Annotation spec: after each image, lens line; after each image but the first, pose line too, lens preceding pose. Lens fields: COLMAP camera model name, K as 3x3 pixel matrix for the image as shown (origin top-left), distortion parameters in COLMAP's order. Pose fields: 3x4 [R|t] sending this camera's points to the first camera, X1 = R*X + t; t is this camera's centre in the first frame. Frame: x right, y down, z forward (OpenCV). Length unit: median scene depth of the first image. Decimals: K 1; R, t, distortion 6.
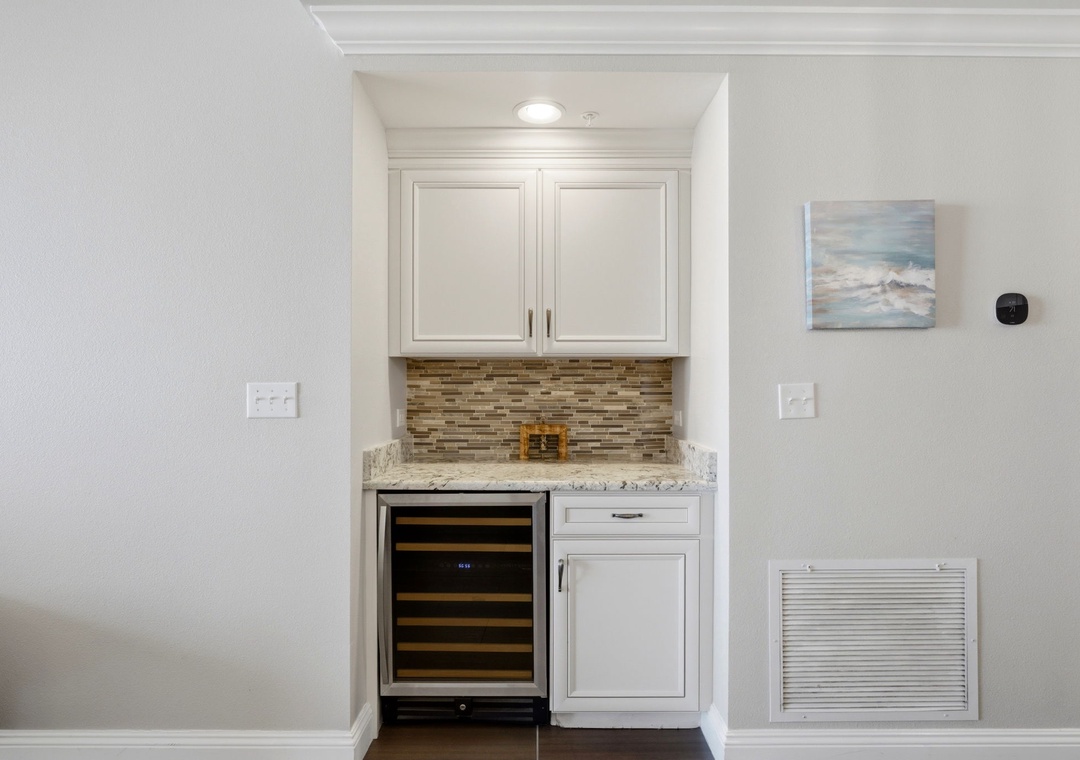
lens RADIAL K [[563.6, 0, 542.0], [0, 563.6, 384.1], [0, 0, 1]] dist [-0.012167, 0.005723]
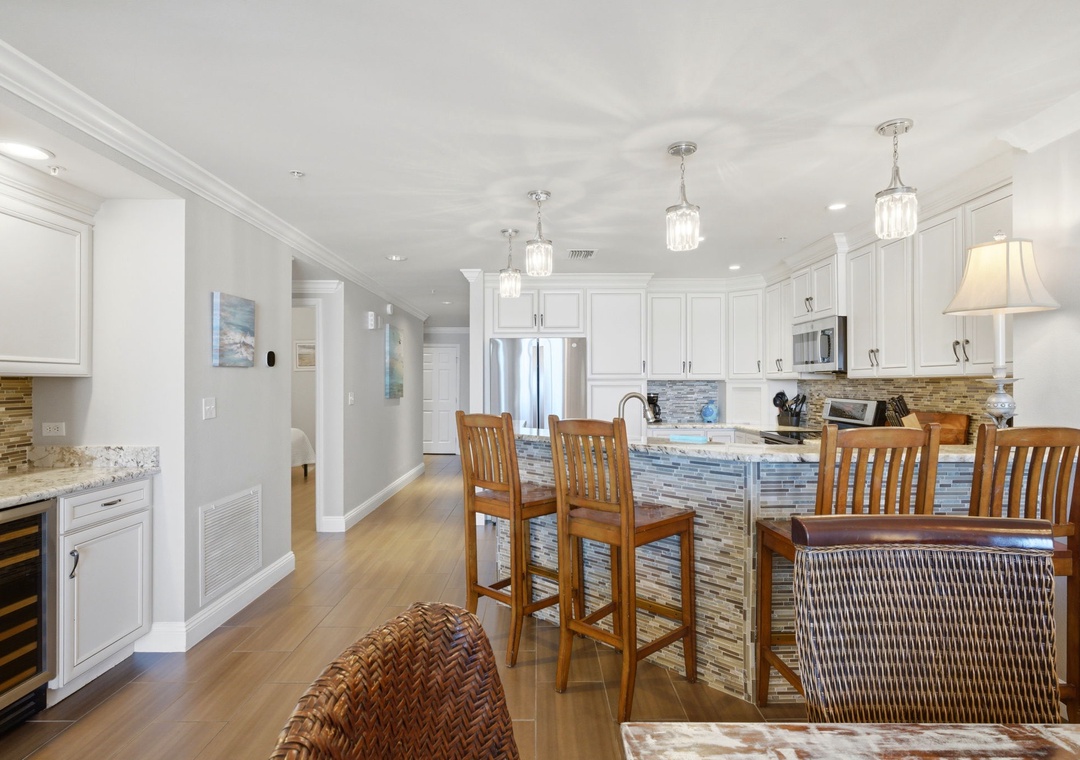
lens RADIAL K [[563.6, 0, 536.1], [0, 563.6, 381.4], [0, 0, 1]] dist [-0.012167, 0.005723]
pose [[0.010191, 0.006529, 0.999927, -1.140898], [0.000487, 0.999979, -0.006534, -0.036663], [-0.999948, 0.000553, 0.010187, 0.013238]]
